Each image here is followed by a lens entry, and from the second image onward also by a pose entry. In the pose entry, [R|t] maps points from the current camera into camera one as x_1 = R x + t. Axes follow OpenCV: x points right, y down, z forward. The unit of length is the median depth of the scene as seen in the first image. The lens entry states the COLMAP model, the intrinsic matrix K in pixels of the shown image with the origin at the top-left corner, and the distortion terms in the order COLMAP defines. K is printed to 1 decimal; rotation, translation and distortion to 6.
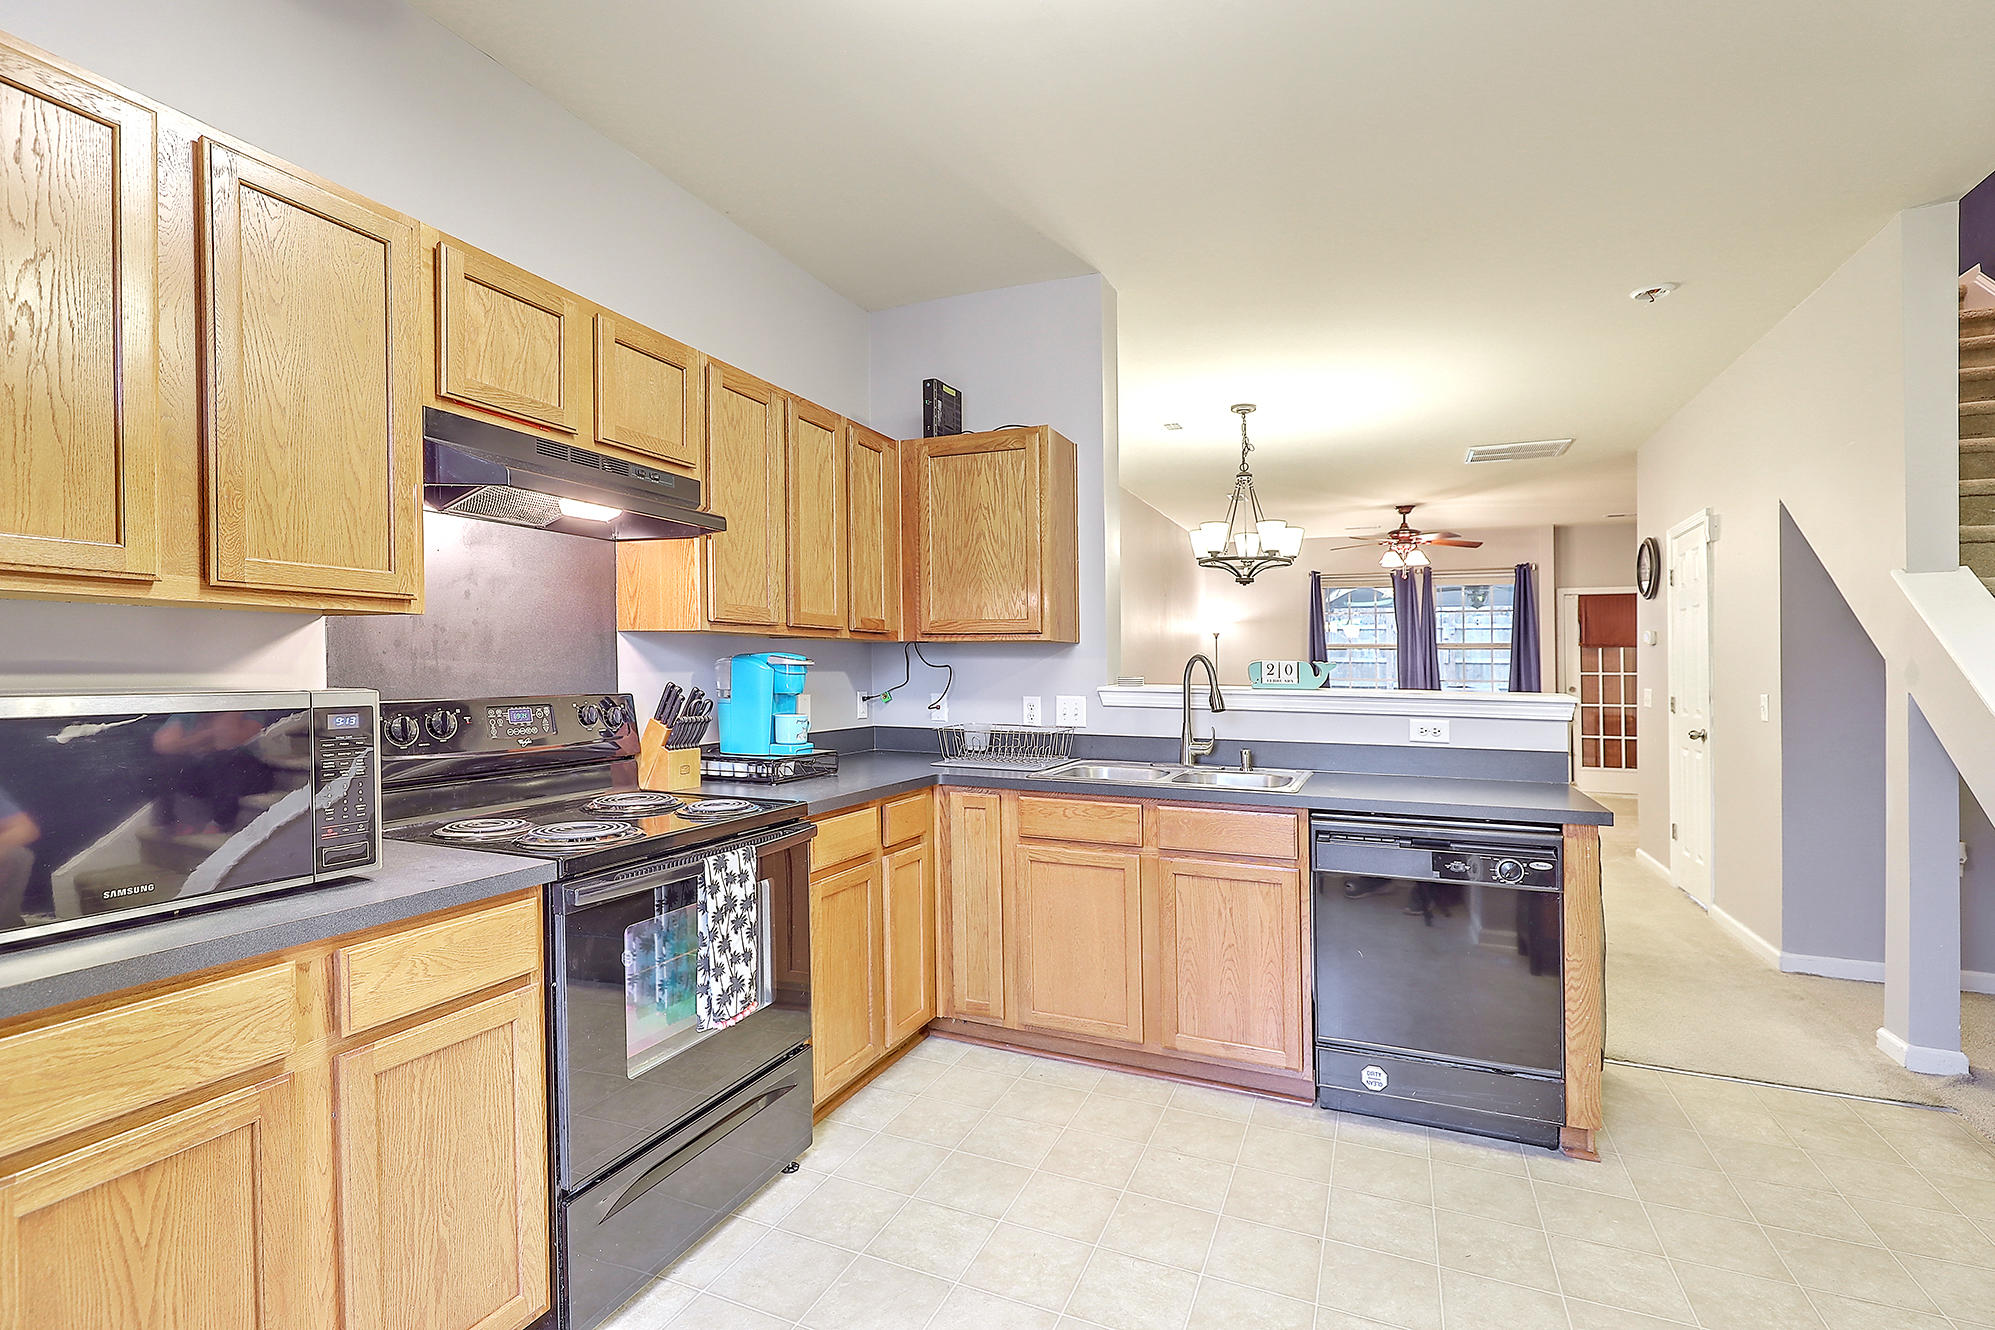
lens RADIAL K [[912.3, 0, 1003.4], [0, 912.3, 655.4], [0, 0, 1]] dist [0.001281, 0.000242]
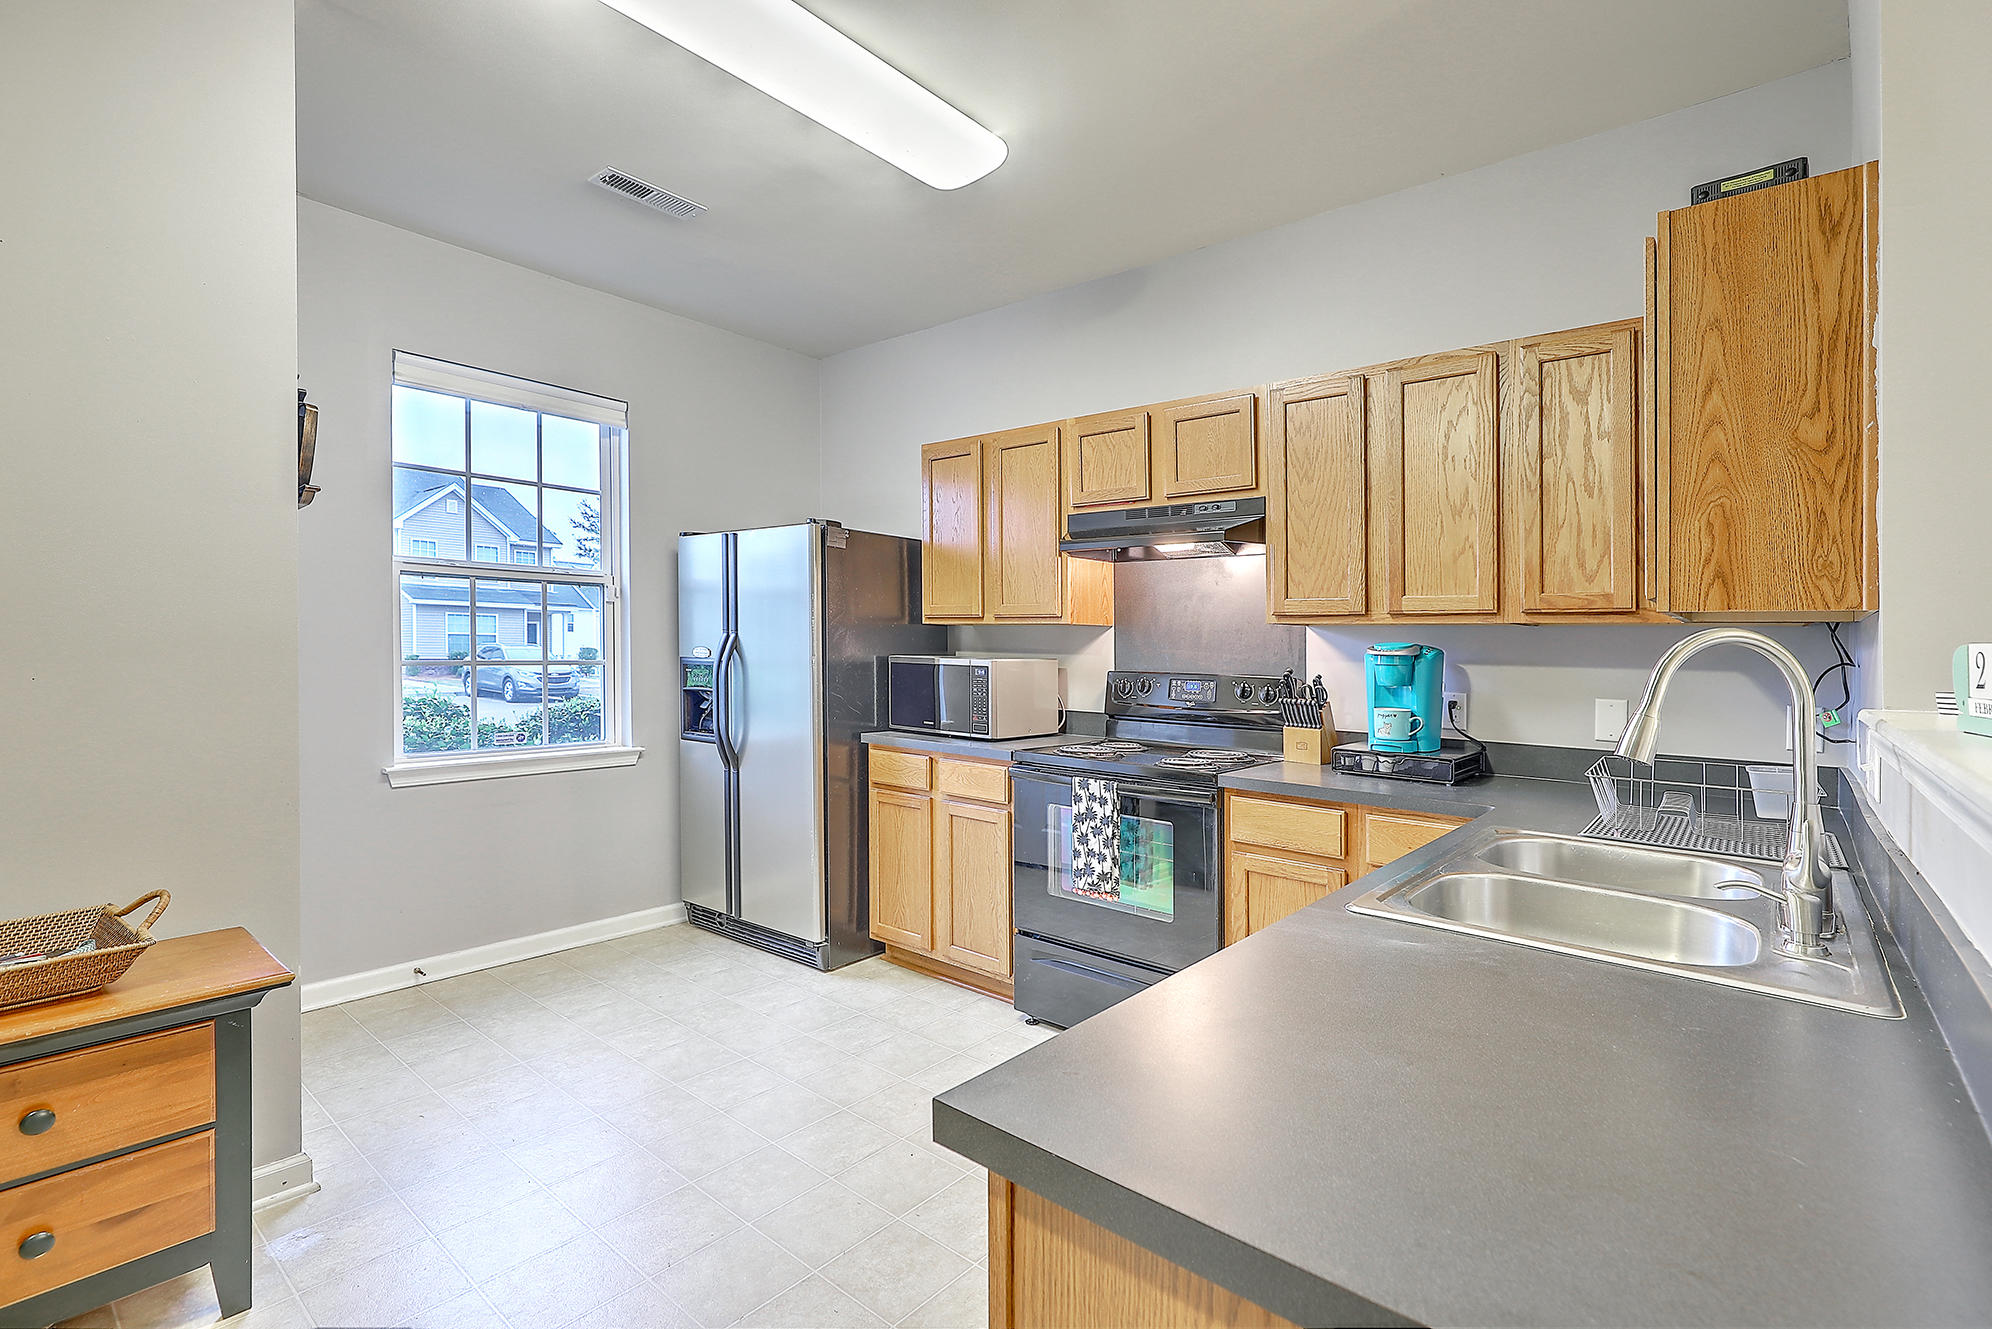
lens RADIAL K [[910.9, 0, 998.8], [0, 910.9, 668.9], [0, 0, 1]] dist [0.001281, 0.000242]
pose [[-0.301519, 0.009132, -0.953417, 1.099110], [-0.008681, 0.999886, 0.012322, 0.024166], [0.953421, 0.011992, -0.301405, 1.269258]]
